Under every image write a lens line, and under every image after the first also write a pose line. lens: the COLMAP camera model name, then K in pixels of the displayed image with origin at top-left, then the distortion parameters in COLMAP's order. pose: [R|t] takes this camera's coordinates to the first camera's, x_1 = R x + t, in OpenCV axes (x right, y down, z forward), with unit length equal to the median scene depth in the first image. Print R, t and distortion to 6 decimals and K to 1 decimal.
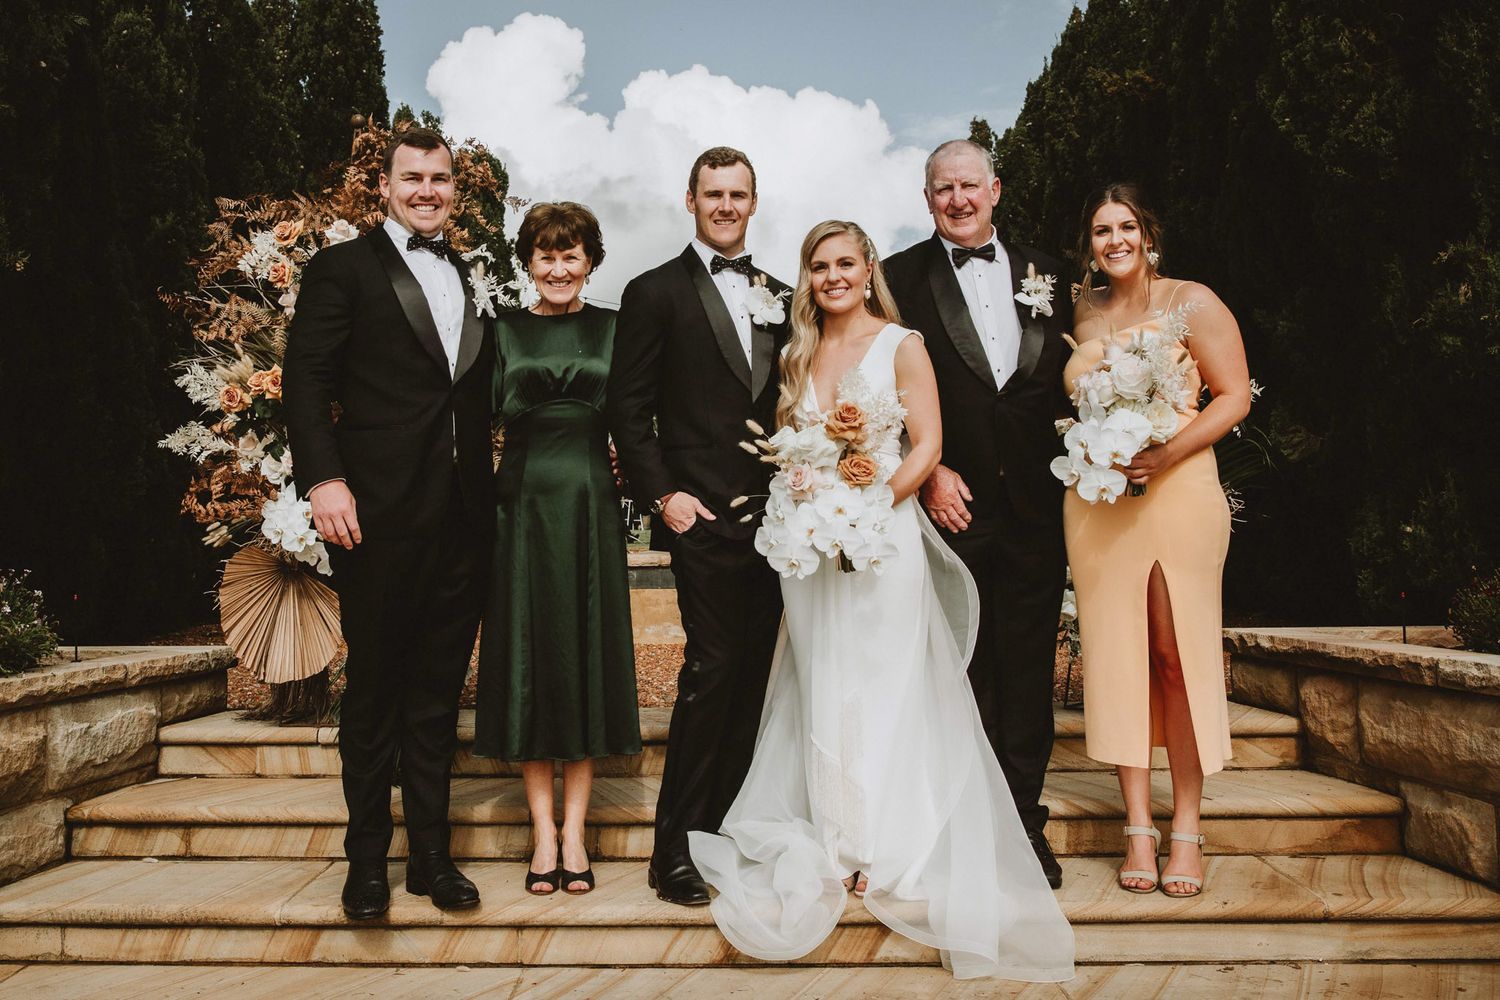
lens RADIAL K [[1209.6, 0, 680.5], [0, 1209.6, 463.3], [0, 0, 1]] dist [-0.043084, 0.015266]
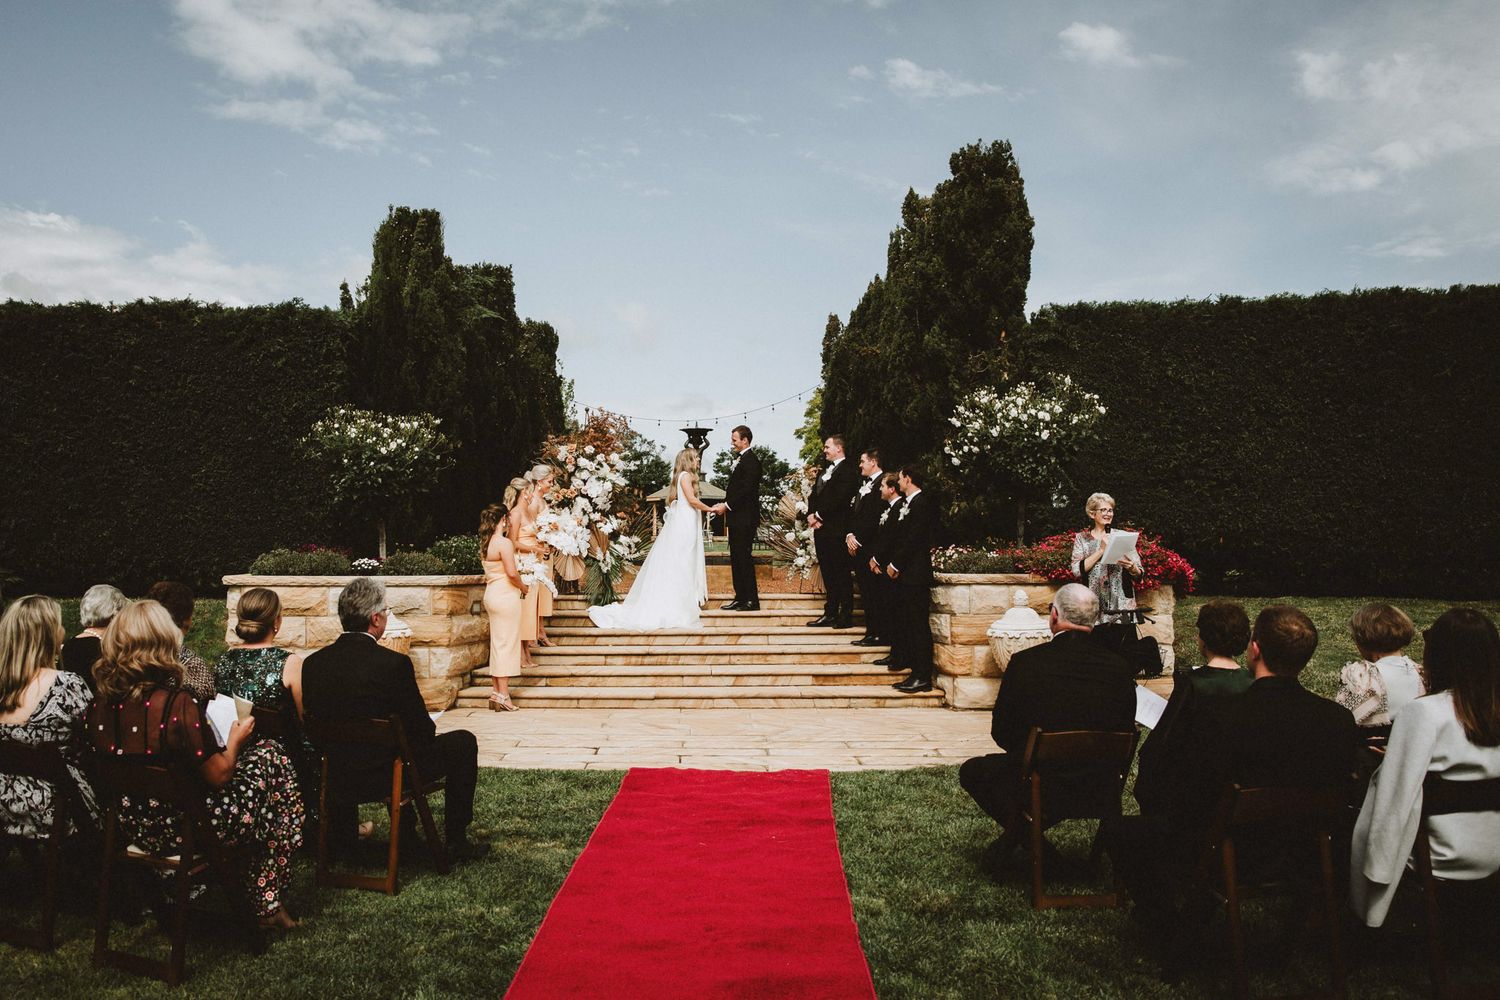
lens RADIAL K [[1209.6, 0, 680.5], [0, 1209.6, 463.3], [0, 0, 1]] dist [-0.043084, 0.015266]
pose [[0.998319, 0.020674, 0.054149, -0.220508], [-0.019187, 0.999428, -0.027837, -0.064611], [-0.054693, 0.026752, 0.998145, -2.579636]]
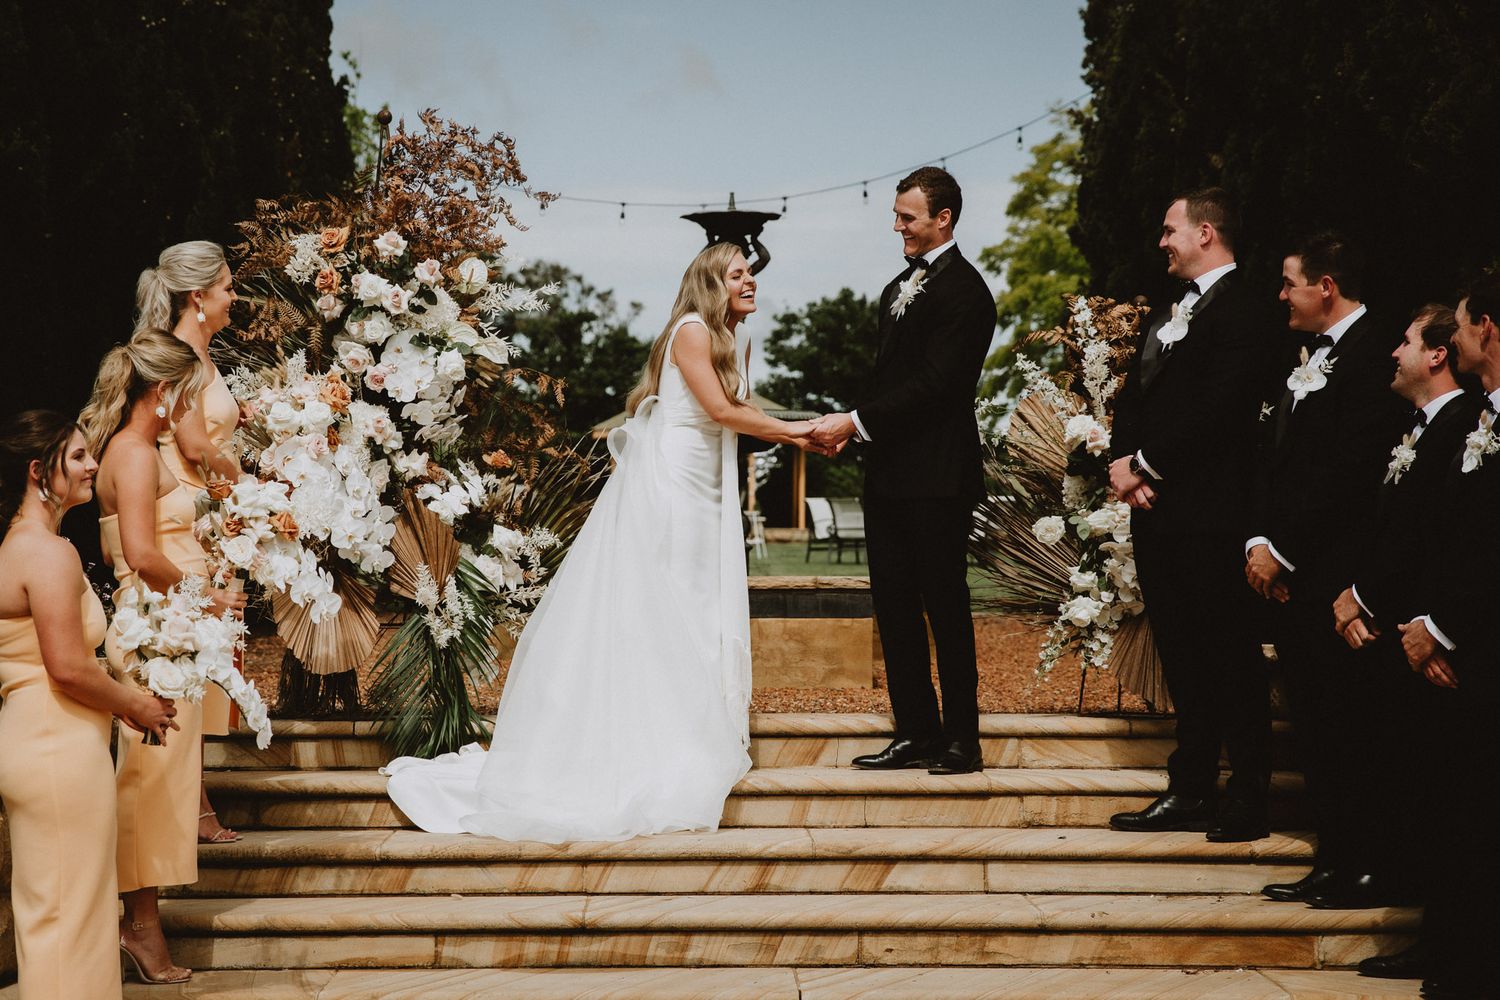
lens RADIAL K [[2980.7, 0, 677.1], [0, 2980.7, 448.8], [0, 0, 1]] dist [0.184793, 0.155823]
pose [[0.998361, 0.018028, 0.054321, -0.181141], [-0.018354, 0.999816, 0.005505, -0.034780], [-0.054212, -0.006493, 0.998508, -1.683479]]
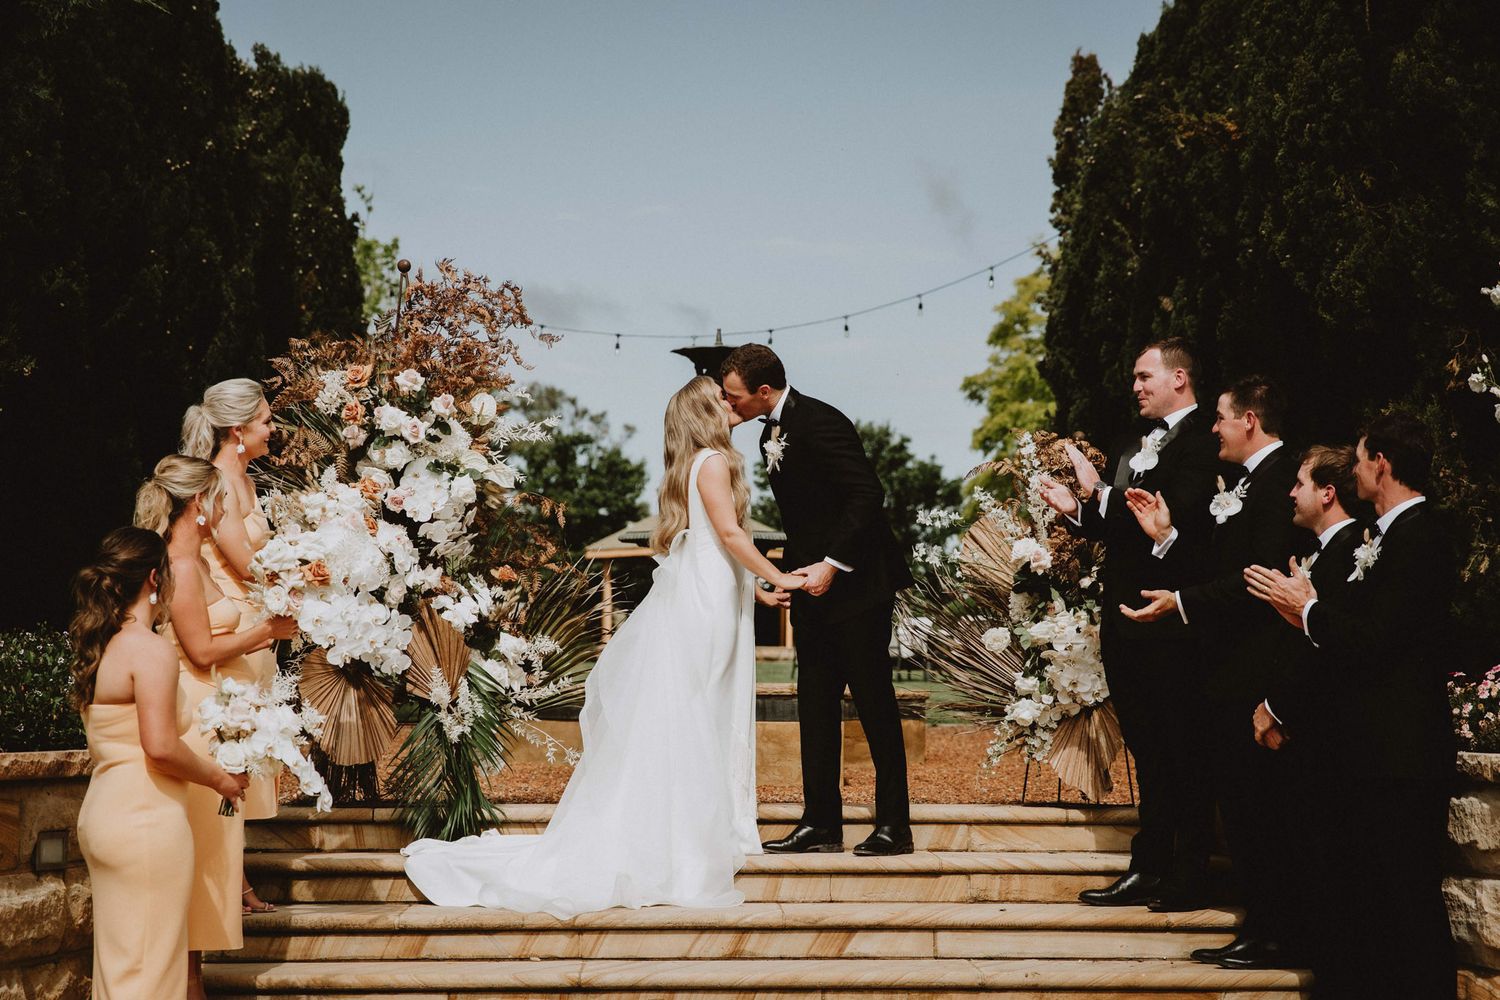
lens RADIAL K [[2933.4, 0, 756.0], [0, 2933.4, 560.7], [0, 0, 1]] dist [0.168654, 0.118926]
pose [[0.996171, 0.024428, 0.083949, -0.193118], [-0.024680, 0.999693, 0.001971, -0.032478], [-0.083875, -0.004035, 0.996468, -1.962851]]
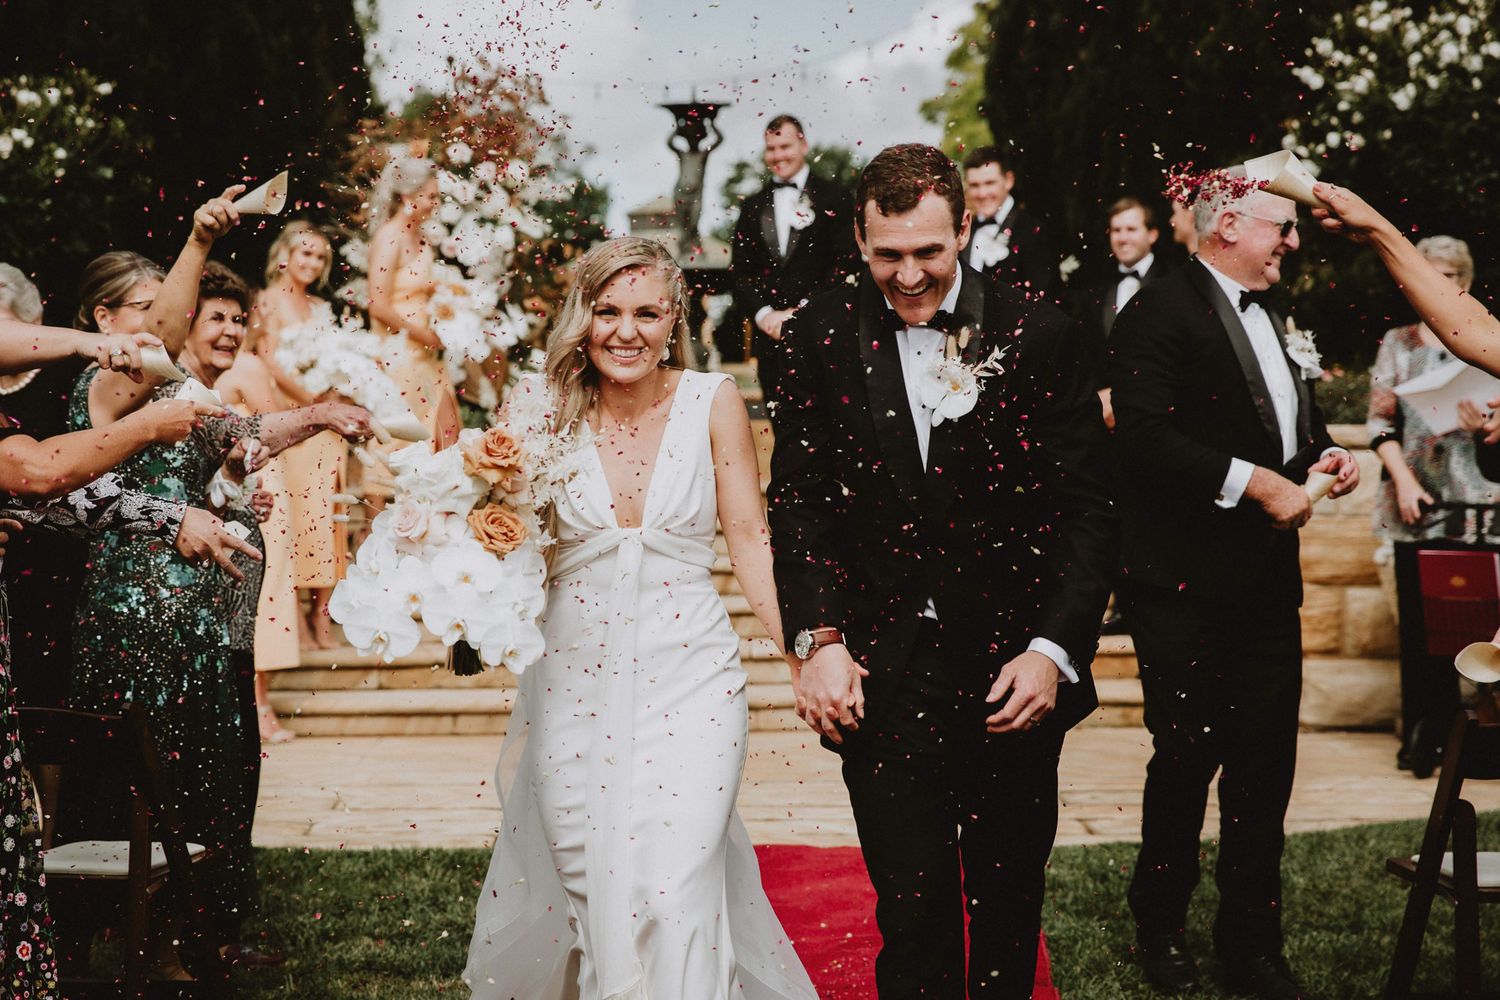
lens RADIAL K [[2980.7, 0, 677.1], [0, 2980.7, 448.8], [0, 0, 1]] dist [0.184793, 0.155823]
pose [[0.997507, 0.004723, 0.070407, -0.287569], [-0.008882, 0.998226, 0.058876, -0.049070], [-0.070004, -0.059355, 0.995779, -2.848357]]
